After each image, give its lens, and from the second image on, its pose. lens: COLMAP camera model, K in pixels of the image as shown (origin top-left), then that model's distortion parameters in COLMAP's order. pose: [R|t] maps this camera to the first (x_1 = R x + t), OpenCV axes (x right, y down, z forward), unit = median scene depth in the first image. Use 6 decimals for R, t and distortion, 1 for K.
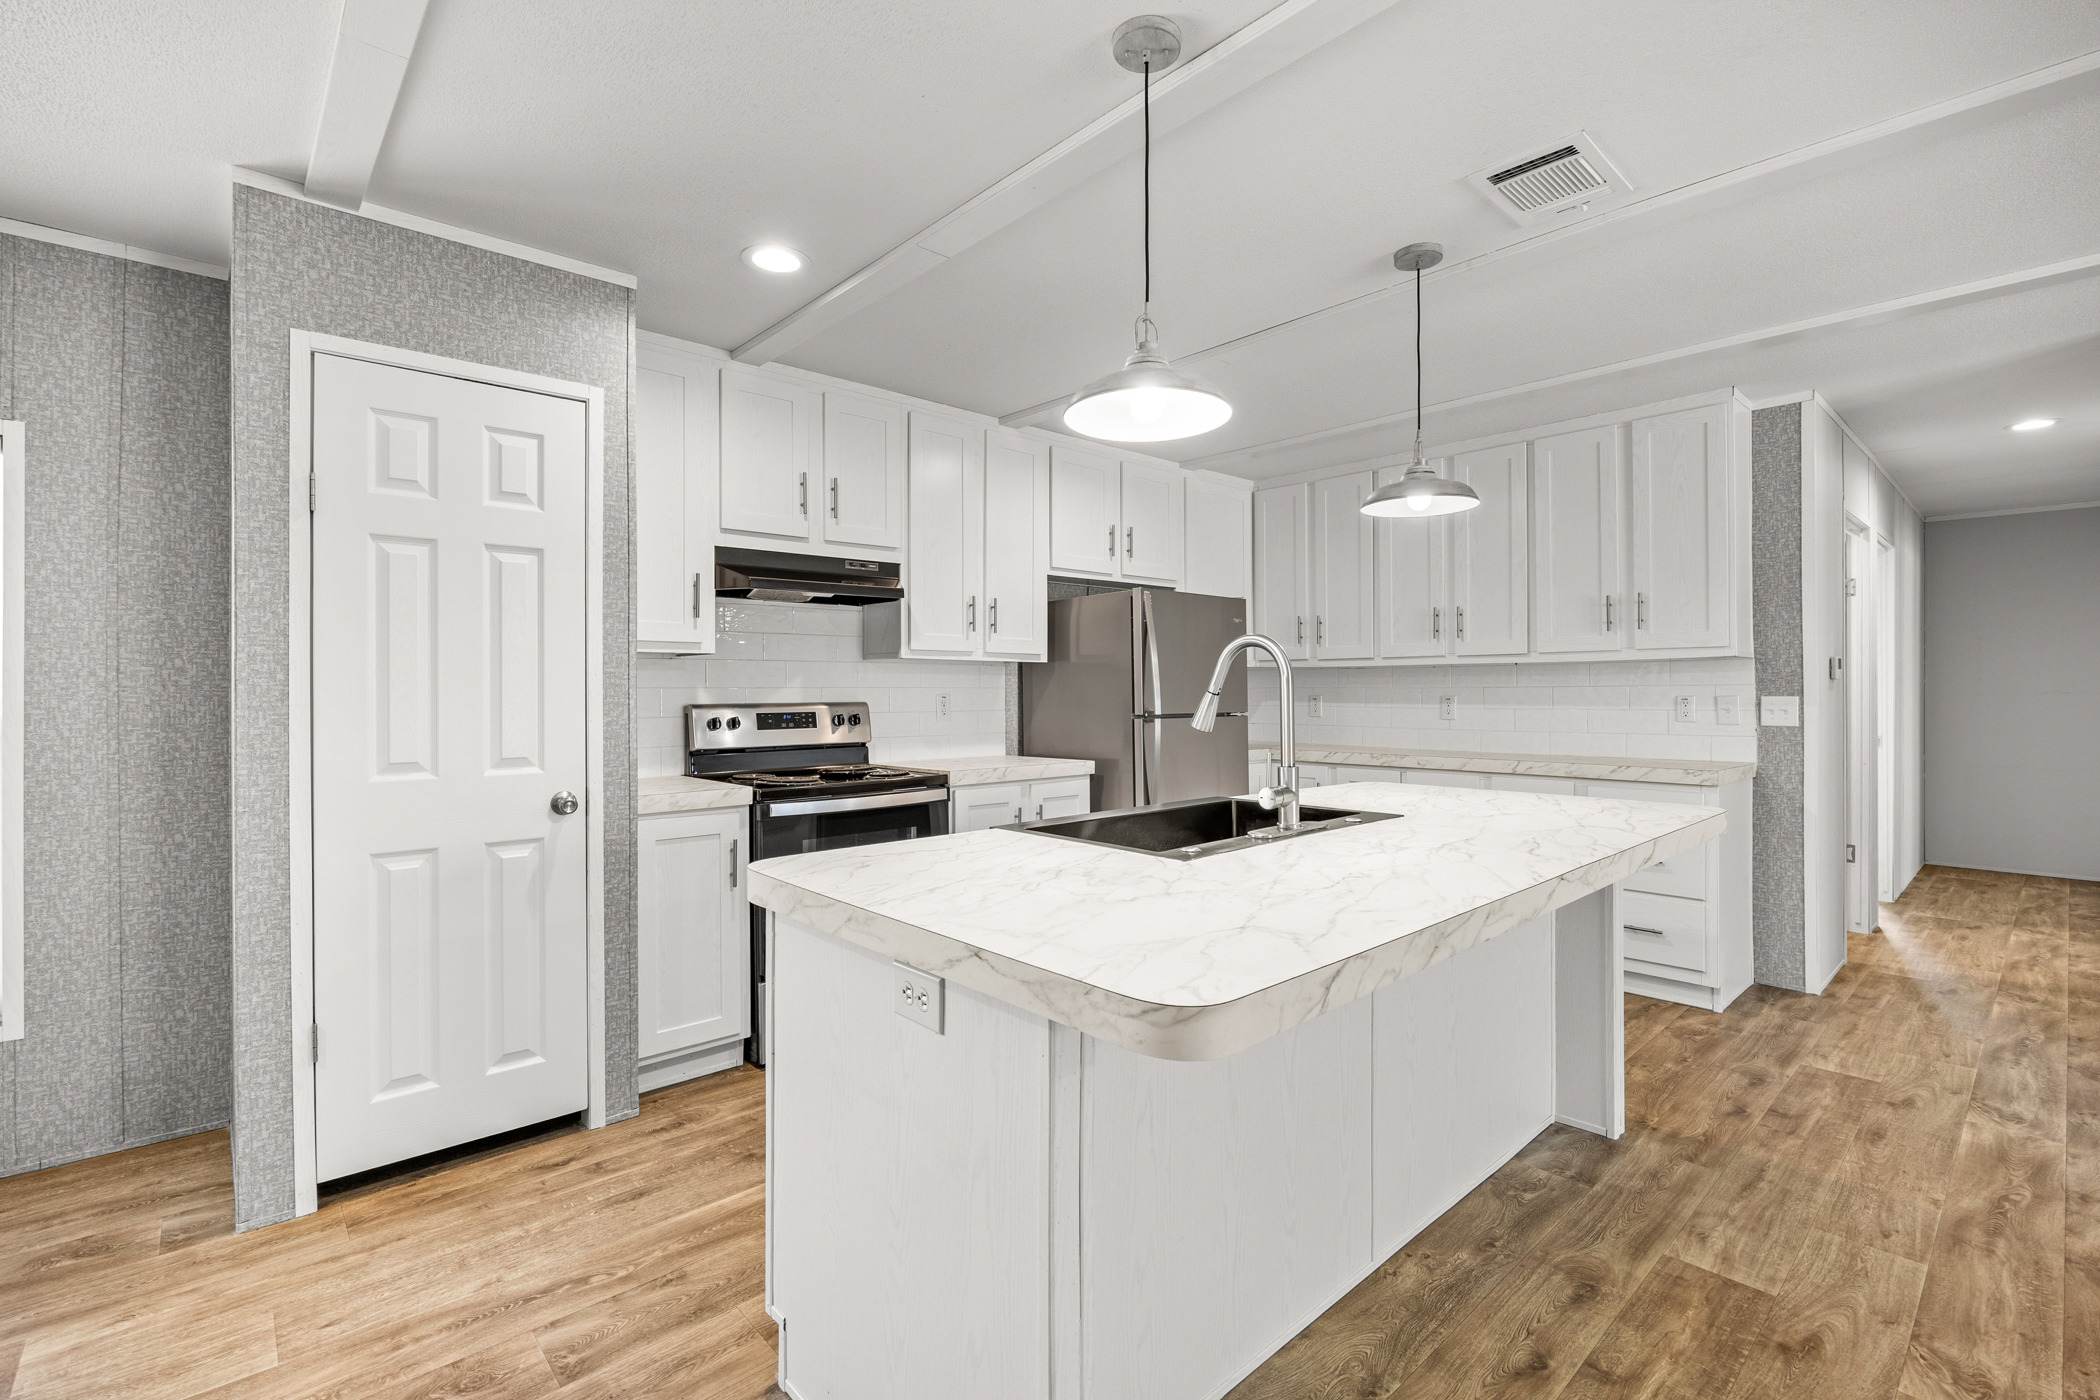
lens RADIAL K [[904.4, 0, 1044.3], [0, 904.4, 694.9], [0, 0, 1]] dist [-0.010571, -0.001298]
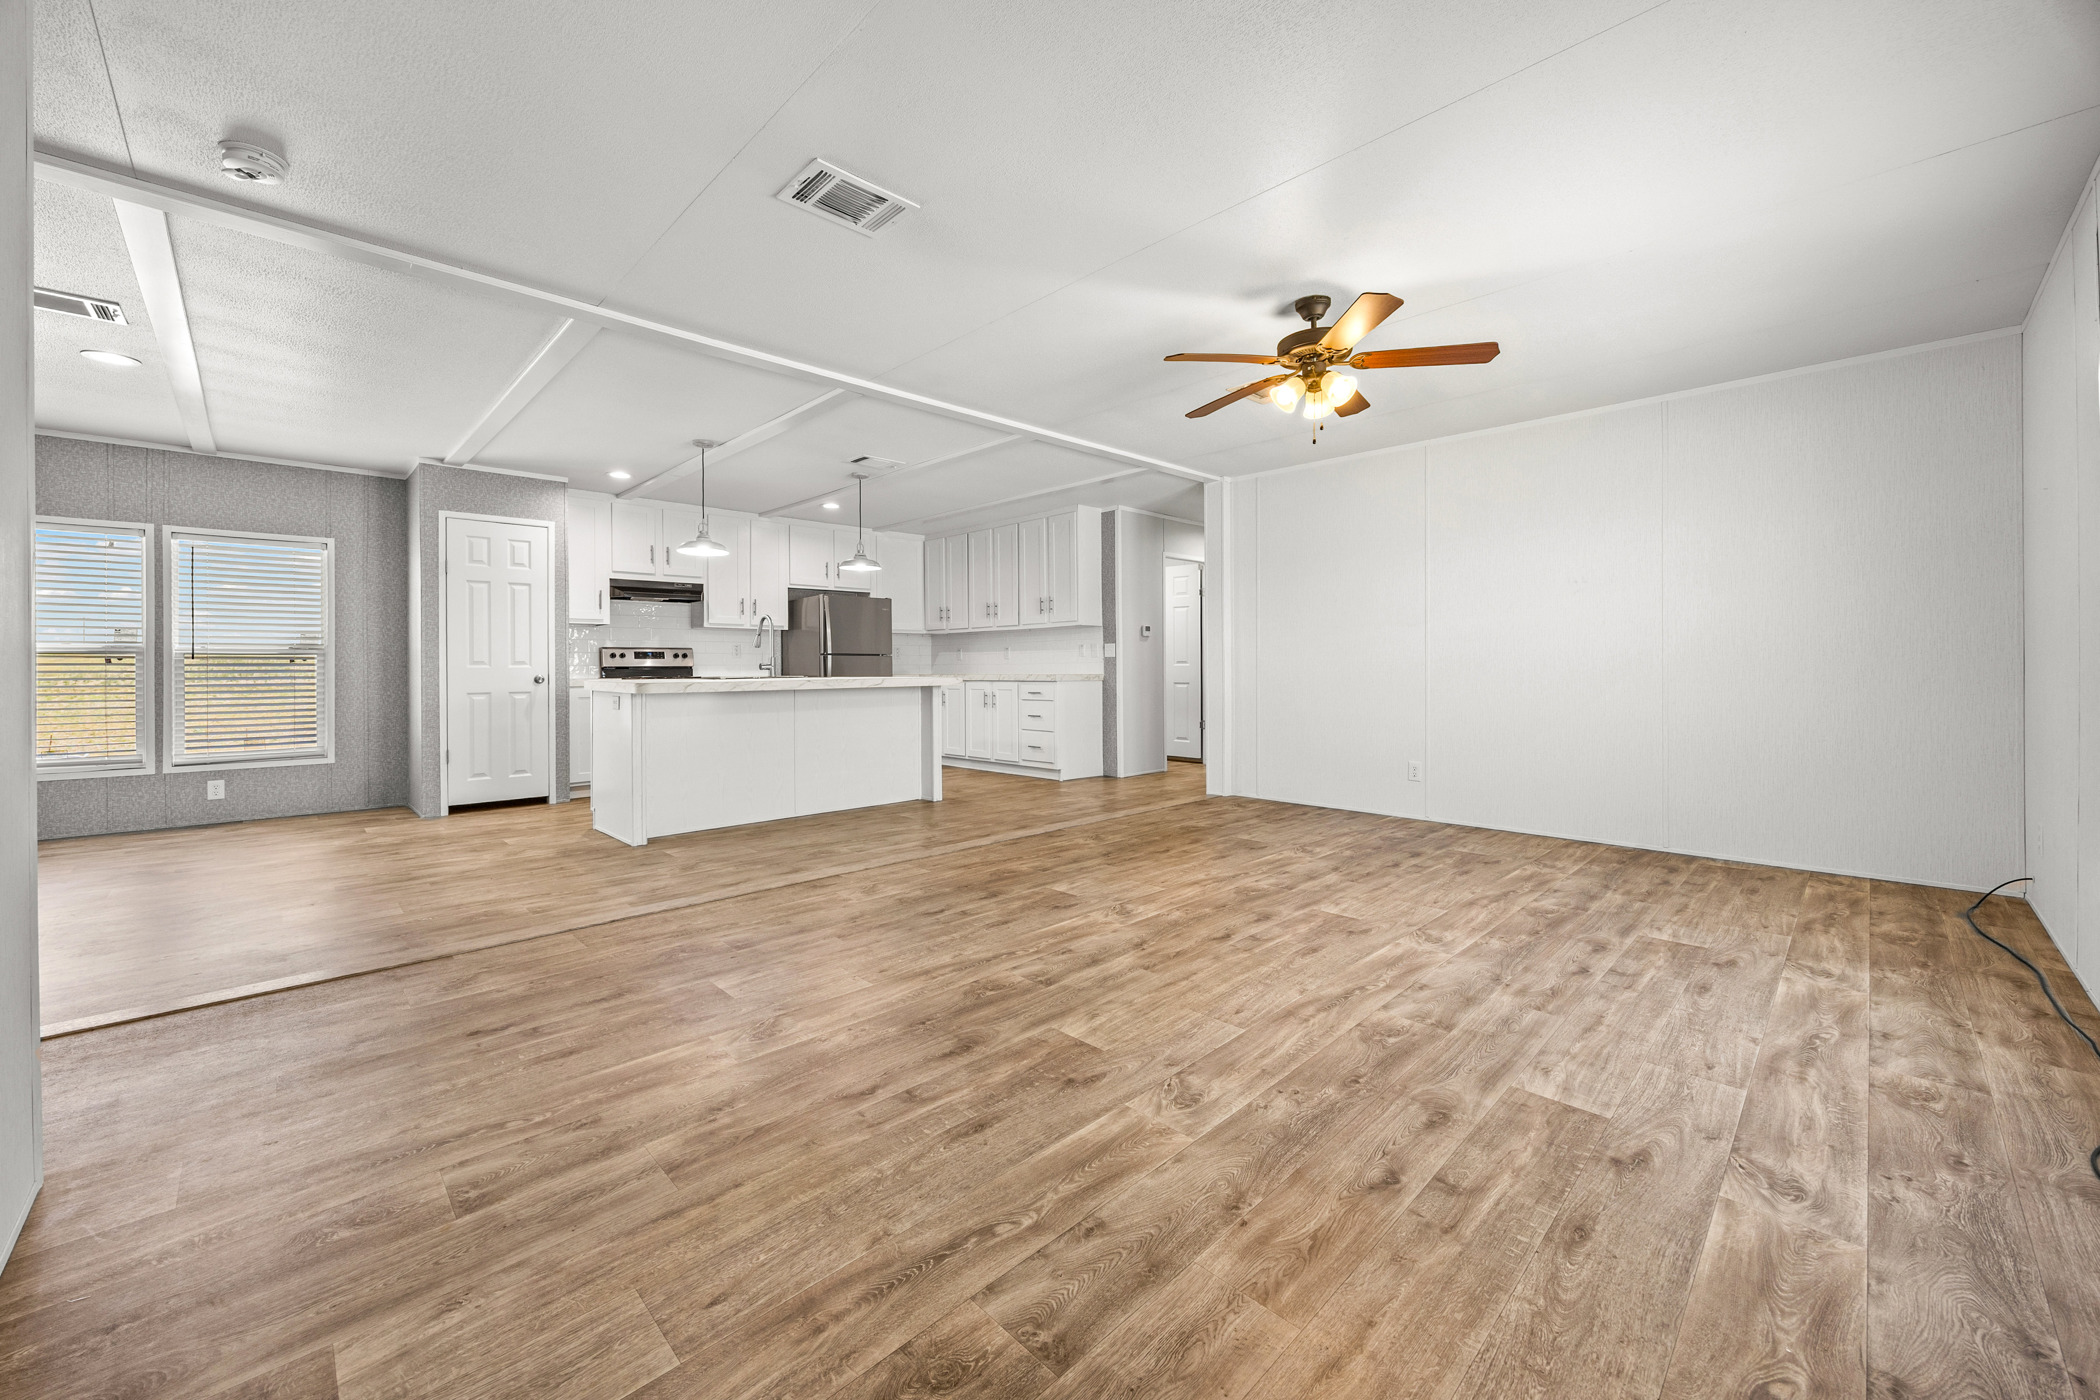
lens RADIAL K [[784.9, 0, 1034.4], [0, 784.9, 670.7], [0, 0, 1]] dist [0.001501, -0.001400]
pose [[0.999507, -0.003945, 0.031159, 0.620712], [0.003960, 0.999992, -0.000419, 0.073814], [-0.031157, 0.000542, 0.999514, -0.988289]]
